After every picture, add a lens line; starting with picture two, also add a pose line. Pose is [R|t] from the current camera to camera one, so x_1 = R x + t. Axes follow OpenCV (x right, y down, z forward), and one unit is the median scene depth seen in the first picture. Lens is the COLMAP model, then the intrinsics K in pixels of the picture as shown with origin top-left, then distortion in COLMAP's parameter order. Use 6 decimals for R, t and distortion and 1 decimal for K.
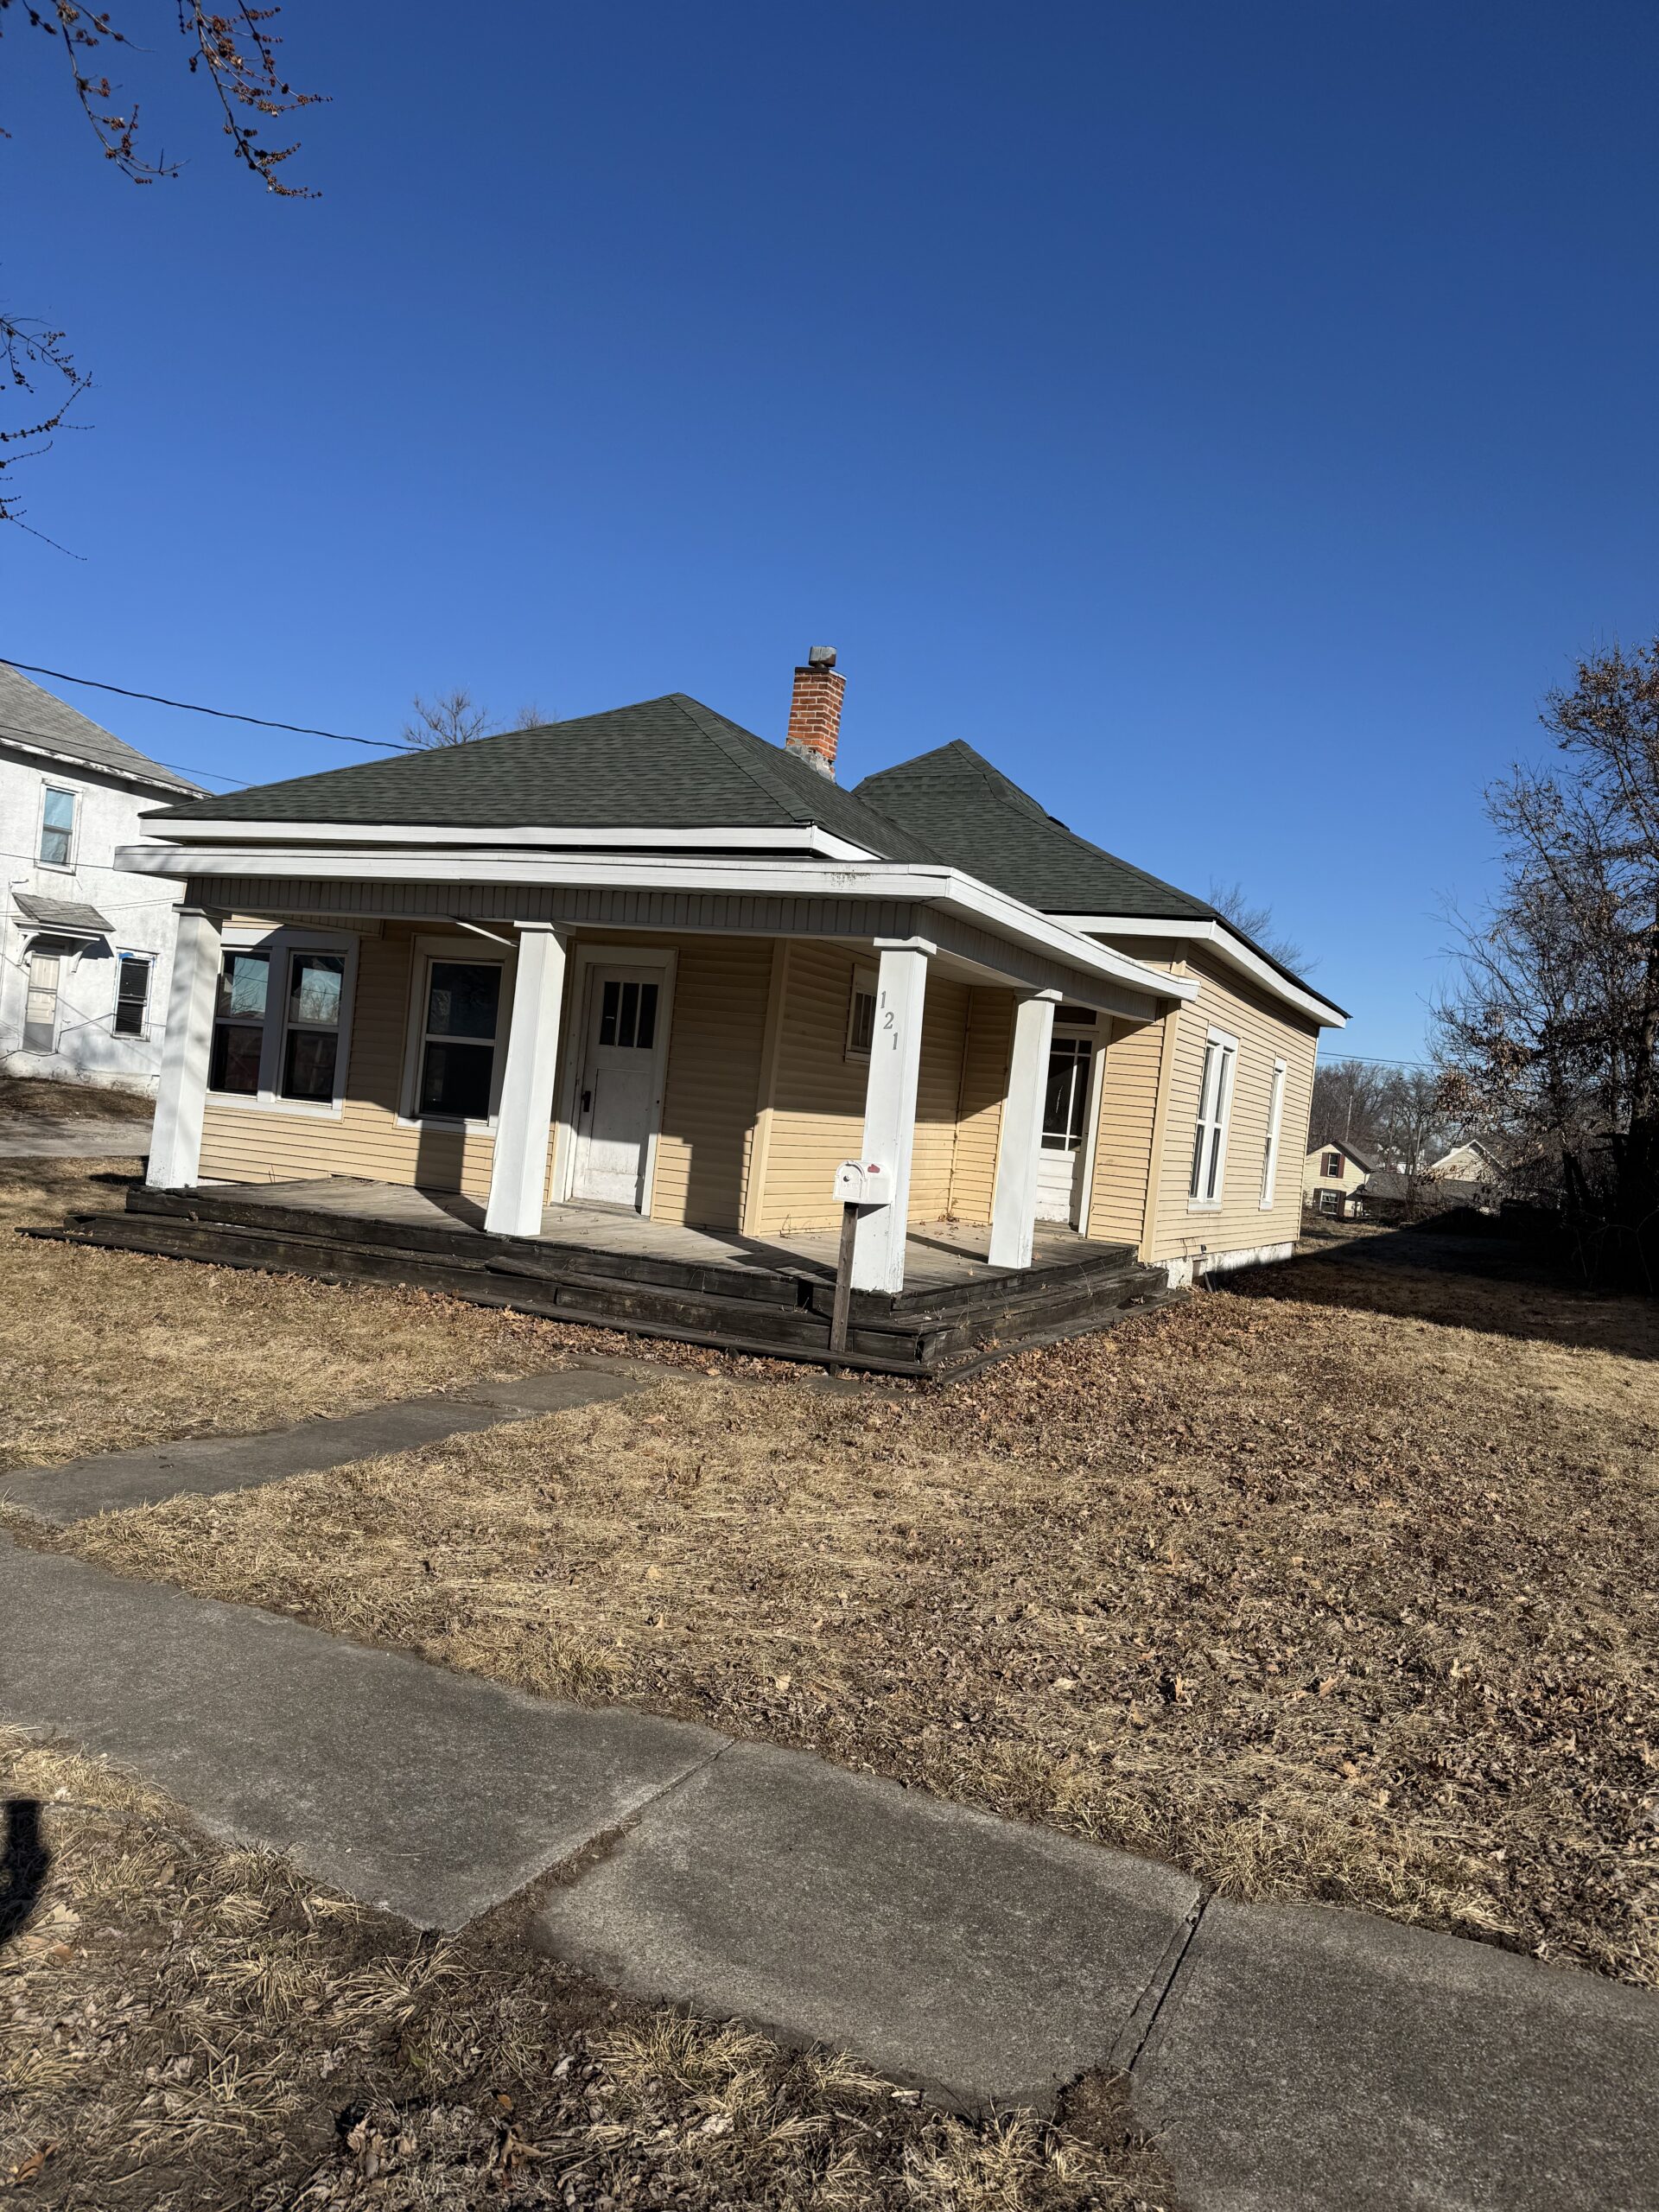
lens RADIAL K [[1573.1, 0, 819.8], [0, 1573.1, 1114.6], [0, 0, 1]] dist [0.012944, -0.013435]
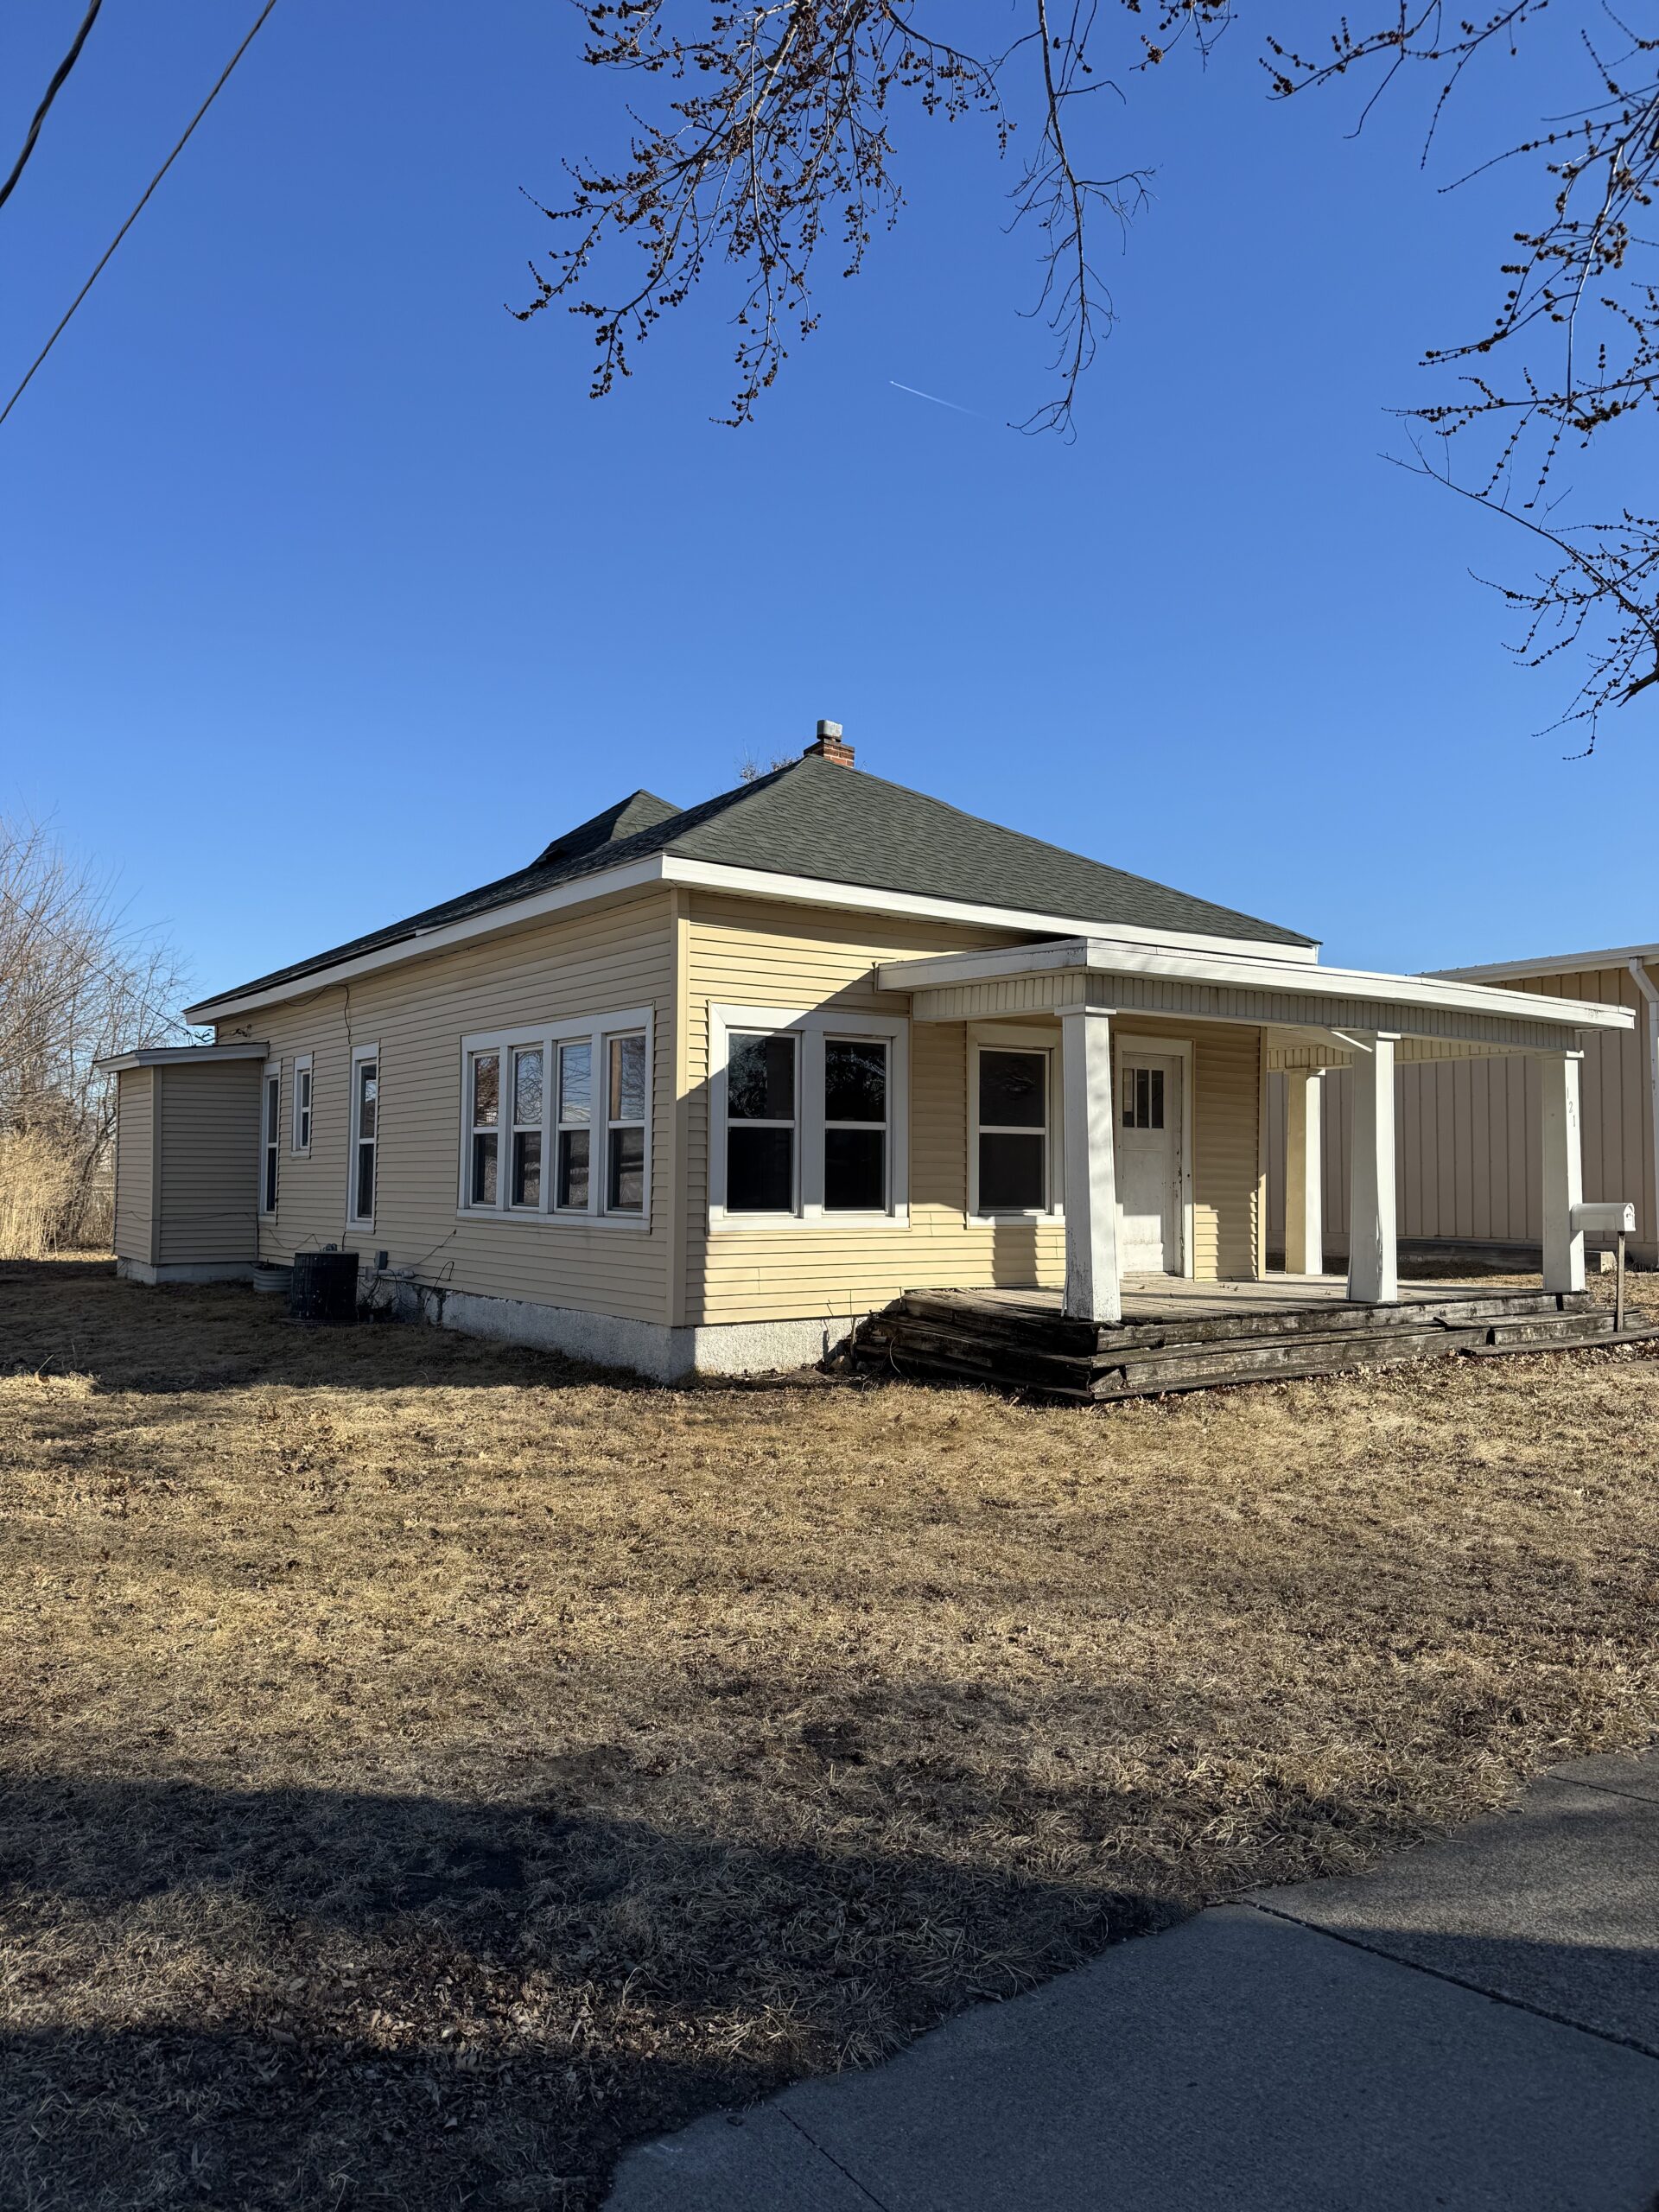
lens RADIAL K [[1572.1, 0, 826.3], [0, 1572.1, 1108.7], [0, 0, 1]] dist [0.004322, 0.000586]
pose [[0.504807, -0.052429, 0.861639, -1.160131], [0.044336, 0.998411, 0.034776, -0.103030], [-0.862093, 0.020646, 0.506329, 0.628490]]
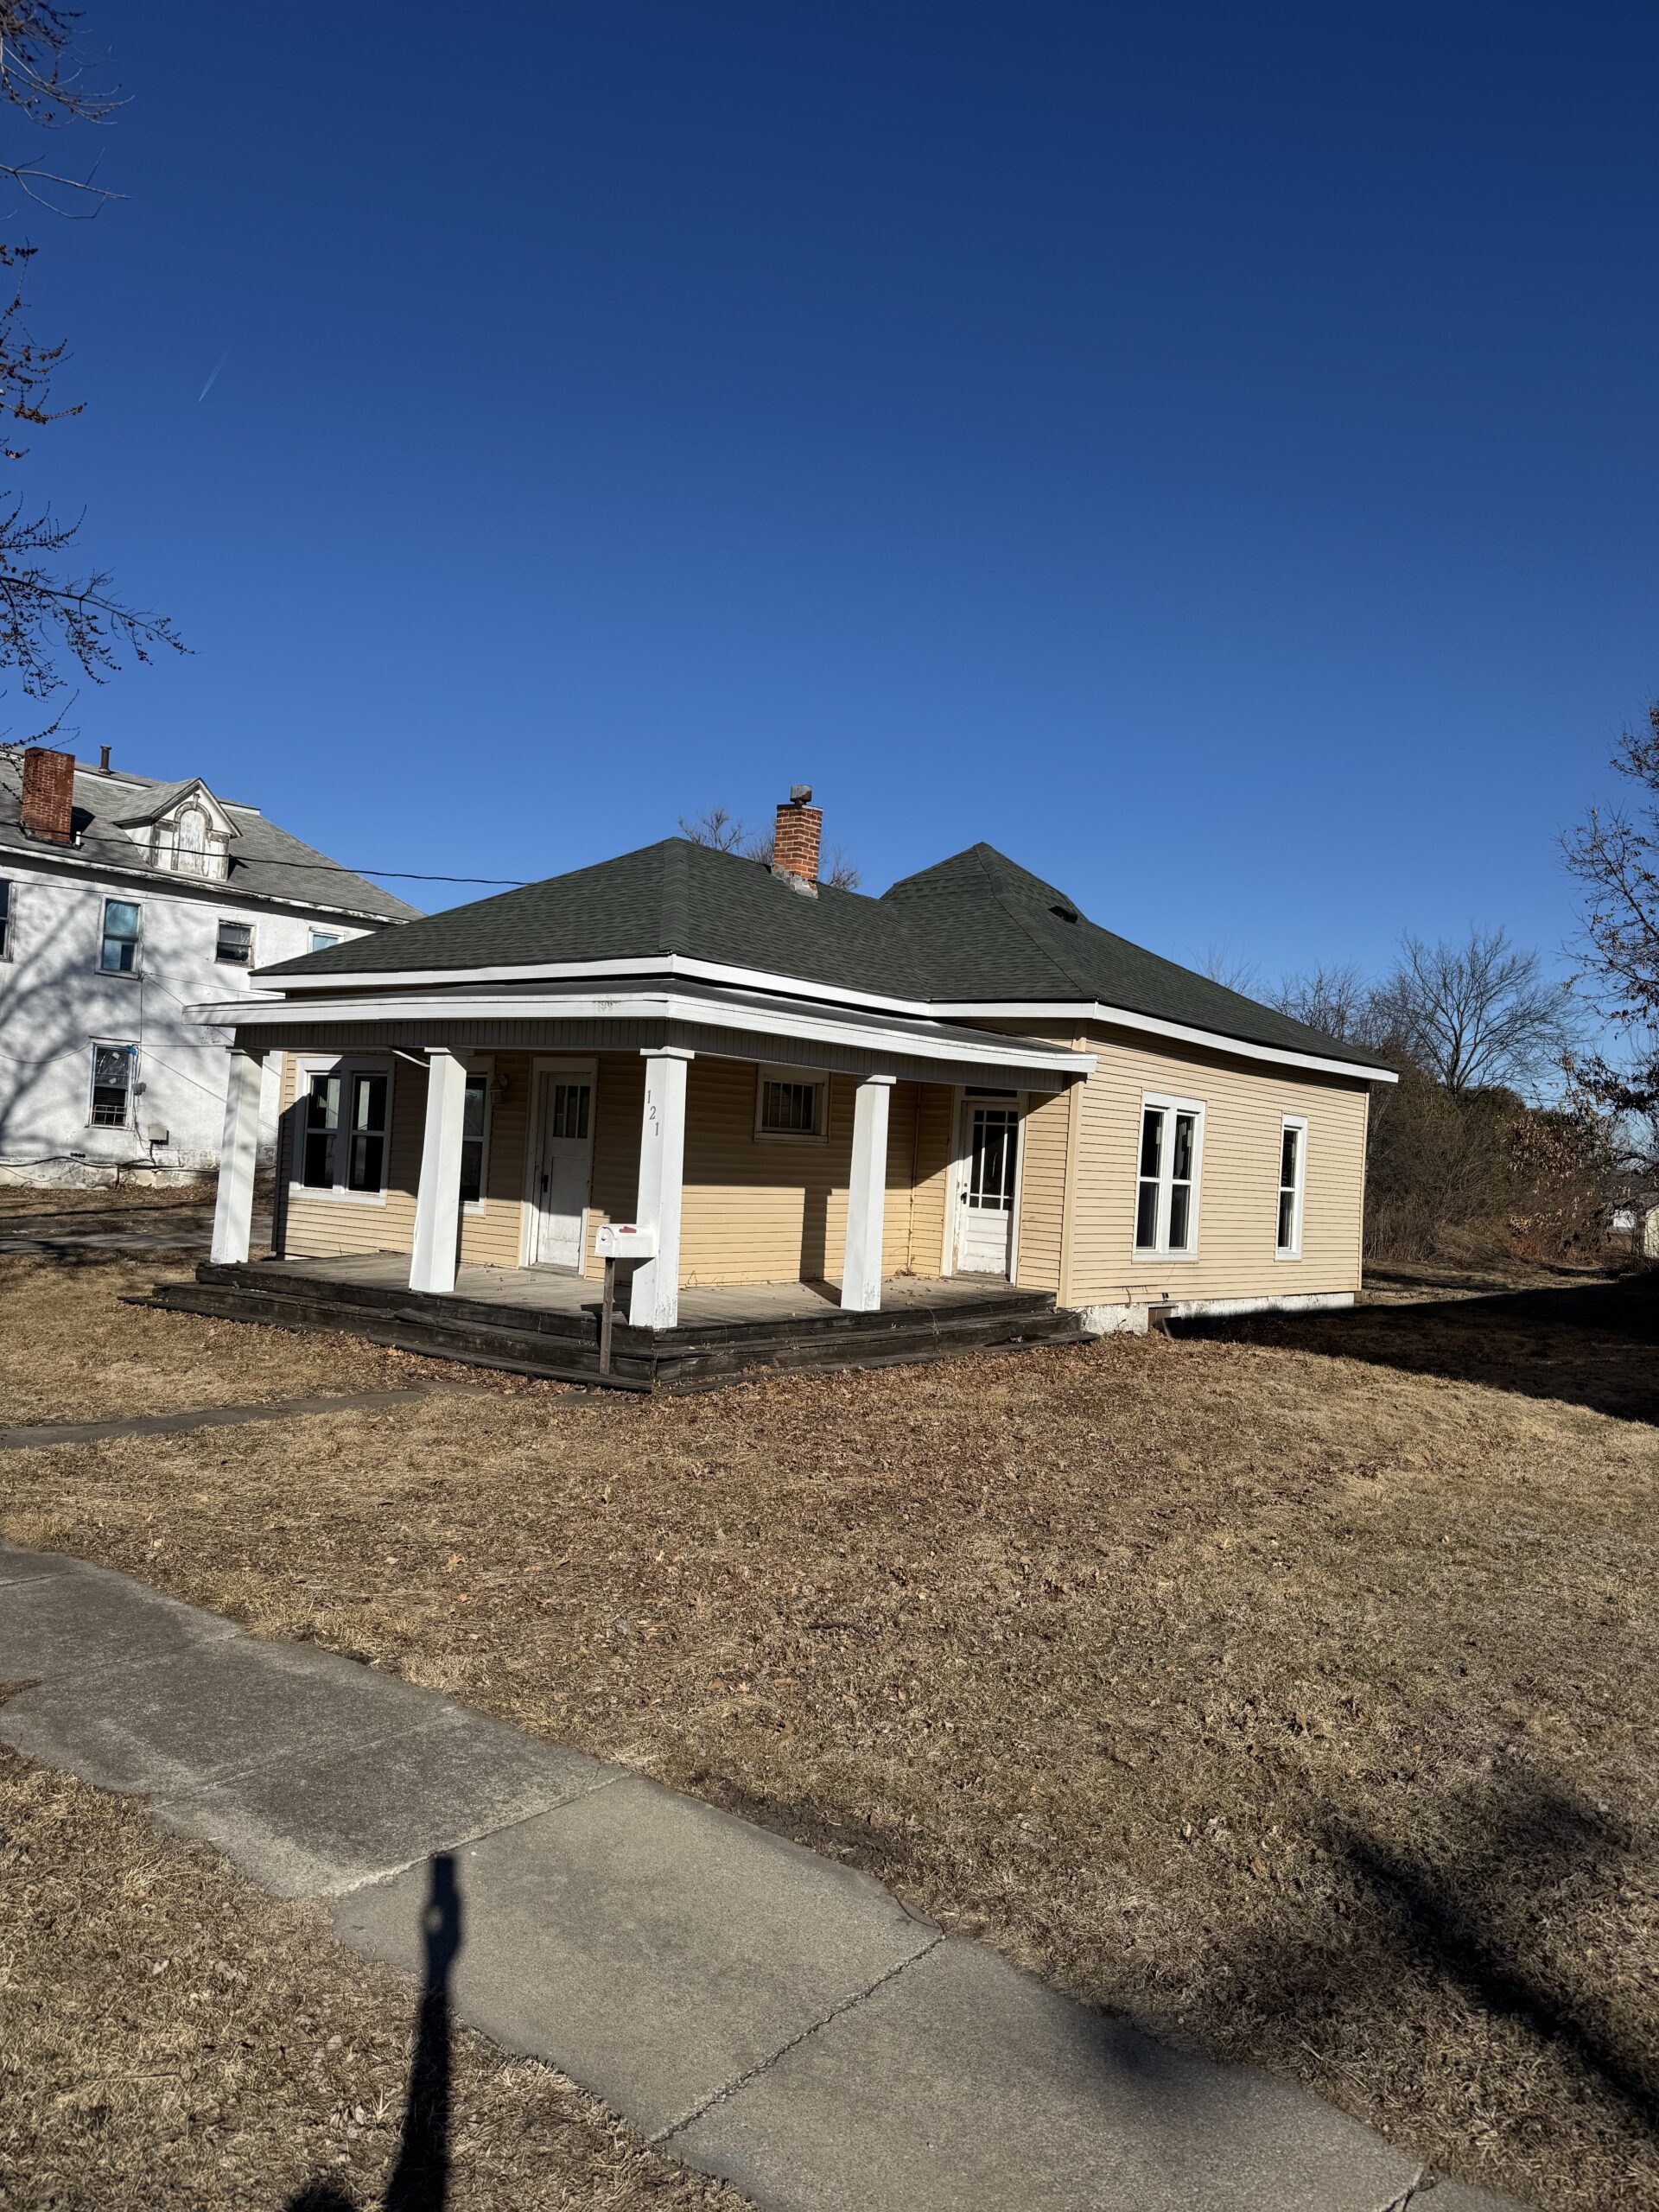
lens RADIAL K [[1573.1, 0, 823.6], [0, 1573.1, 1106.2], [0, 0, 1]] dist [0.012944, -0.013435]
pose [[0.974061, -0.050058, -0.220677, 0.337066], [0.038430, 0.997653, -0.056680, 0.009026], [0.222997, 0.046729, 0.973699, -0.151475]]
